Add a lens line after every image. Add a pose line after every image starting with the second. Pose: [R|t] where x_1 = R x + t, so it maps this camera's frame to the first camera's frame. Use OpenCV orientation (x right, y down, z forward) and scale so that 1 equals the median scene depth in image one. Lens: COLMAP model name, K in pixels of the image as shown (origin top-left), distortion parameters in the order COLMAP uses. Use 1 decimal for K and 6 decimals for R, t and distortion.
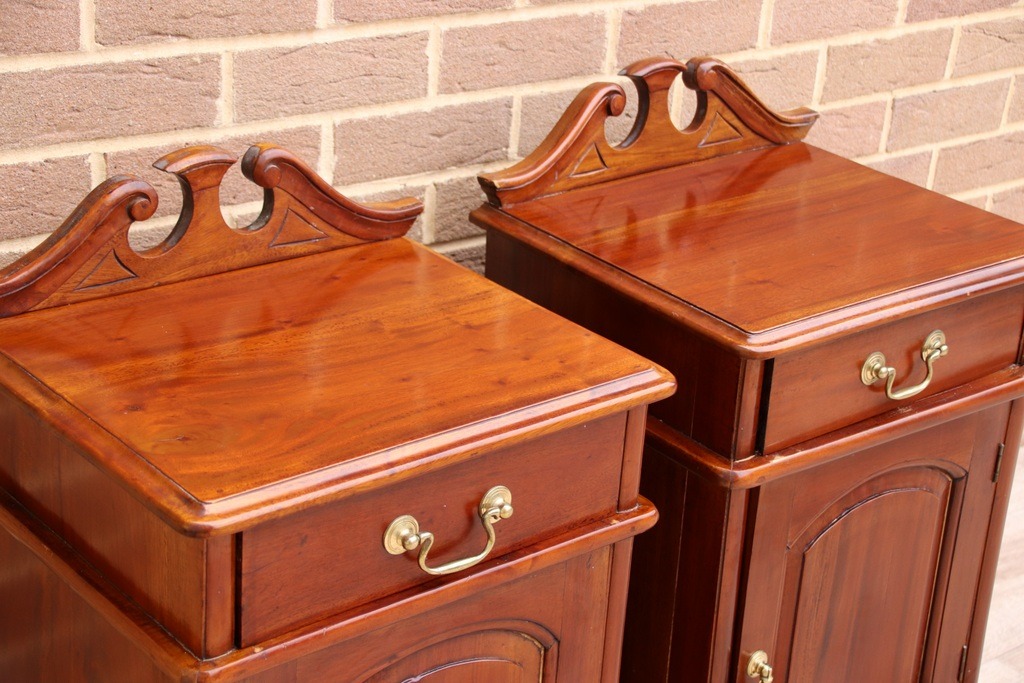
lens RADIAL K [[1829.7, 0, 502.0], [0, 1829.7, 345.8], [0, 0, 1]] dist [0.366916, 0.000000]
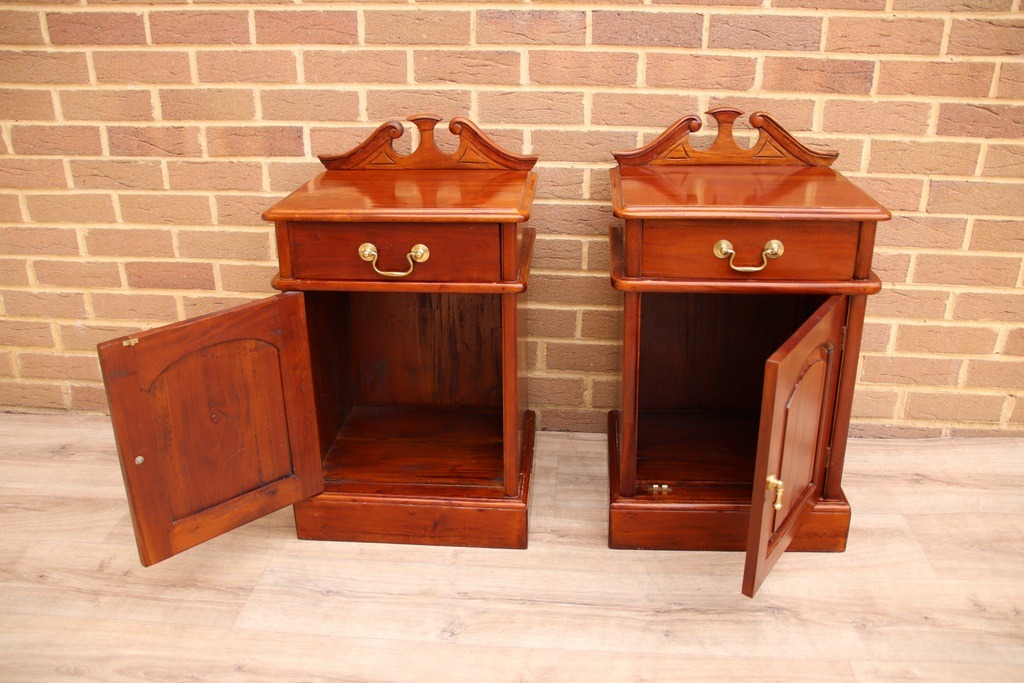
lens RADIAL K [[860.7, 0, 511.6], [0, 860.7, 352.9], [0, 0, 1]] dist [-0.122522, 0.081770]
pose [[0.713544, 0.188549, -0.674762, 0.598237], [-0.230335, 0.972702, 0.028229, 0.108231], [0.661665, 0.135279, 0.737495, 0.263270]]
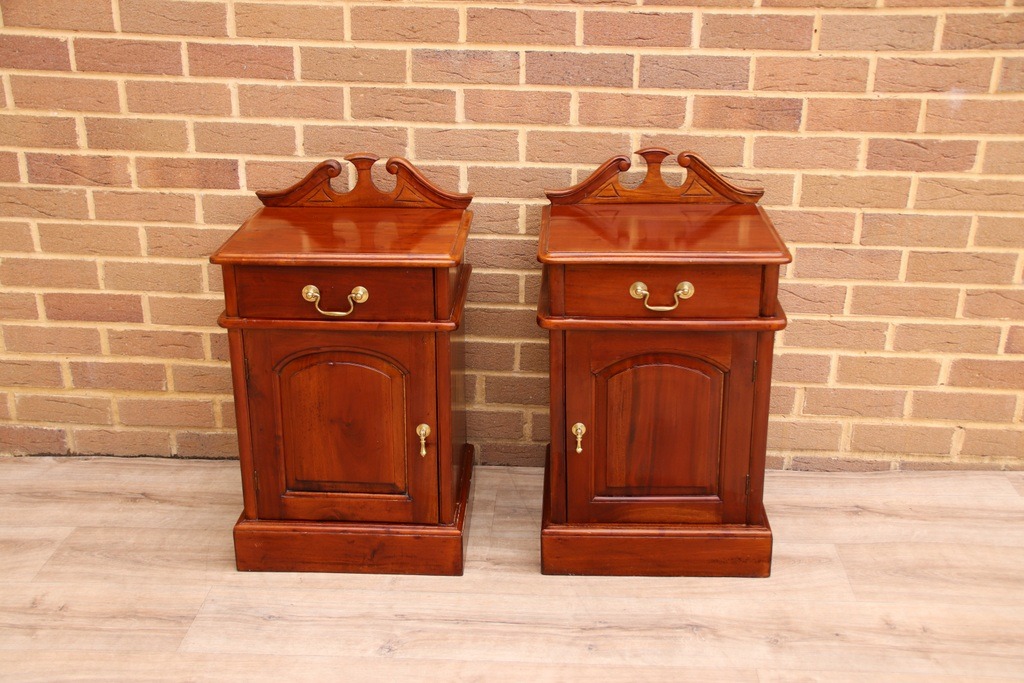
lens RADIAL K [[1149.3, 0, 515.5], [0, 1149.3, 355.6], [0, 0, 1]] dist [0.034011, 0.000000]
pose [[0.740092, 0.167957, -0.651195, 0.853543], [-0.226328, 0.974033, -0.006001, 0.091842], [0.633277, 0.151824, 0.758887, 0.020568]]
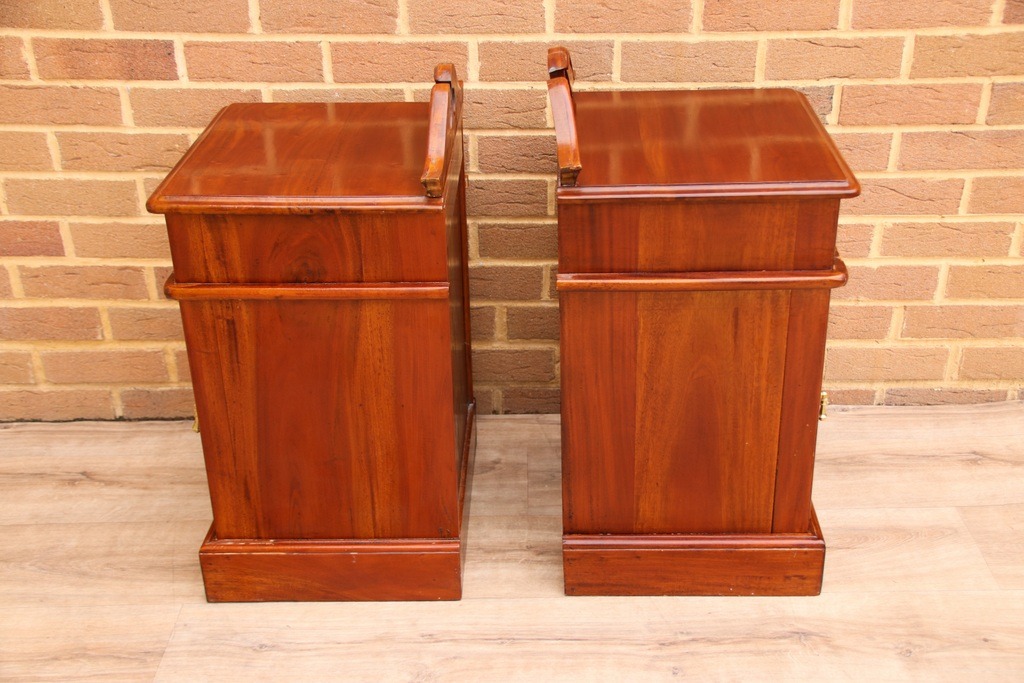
lens RADIAL K [[1200.8, 0, 519.8], [0, 1200.8, 355.3], [0, 0, 1]] dist [0.104399, 0.000000]
pose [[0.770926, 0.216592, -0.598967, 0.640401], [-0.189640, 0.975810, 0.108778, 0.031127], [0.608038, 0.029729, 0.793351, 0.142286]]
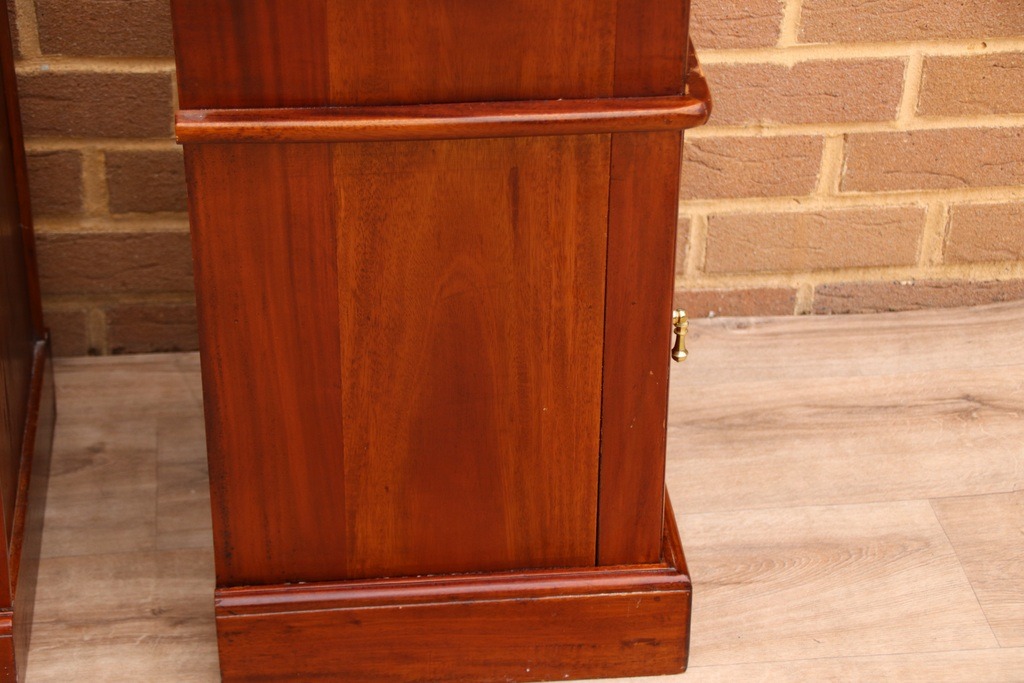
lens RADIAL K [[2334.2, 0, 501.9], [0, 2334.2, 357.1], [0, 0, 1]] dist [0.499990, 0.000000]
pose [[0.845347, 0.233196, -0.480633, 0.689910], [-0.177610, 0.971199, 0.158828, -0.010560], [0.503828, -0.048900, 0.862419, 0.123550]]
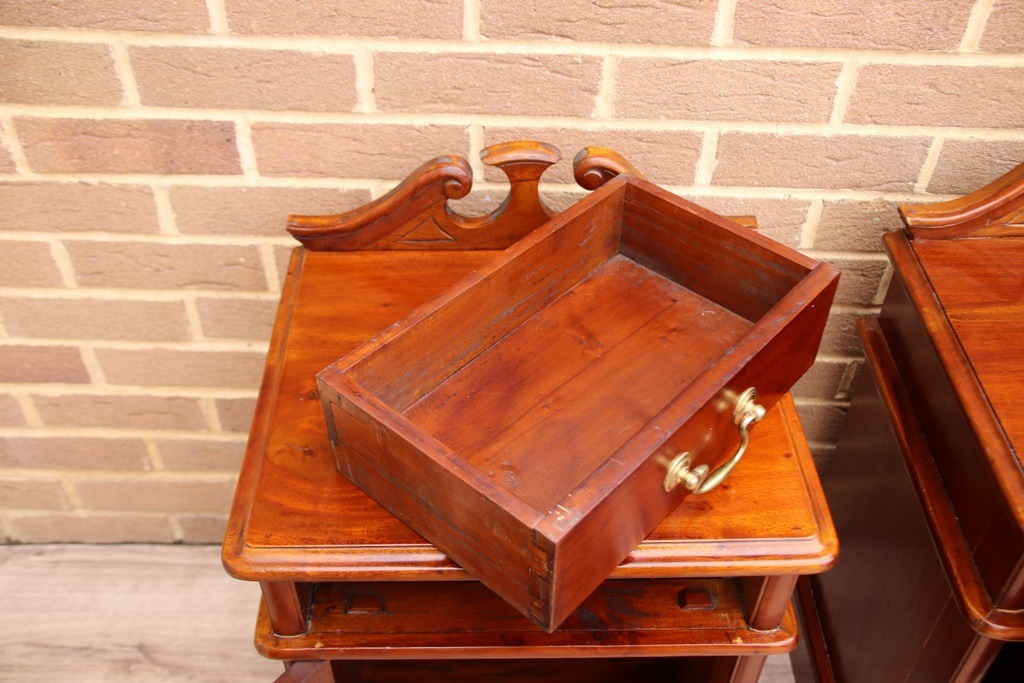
lens RADIAL K [[973.3, 0, 517.1], [0, 973.3, 350.2], [0, 0, 1]] dist [-0.018471, 0.000000]
pose [[0.777470, 0.382739, -0.499050, 0.140174], [-0.218873, 0.908561, 0.355825, -0.172705], [0.589605, -0.167415, 0.790150, 0.447556]]
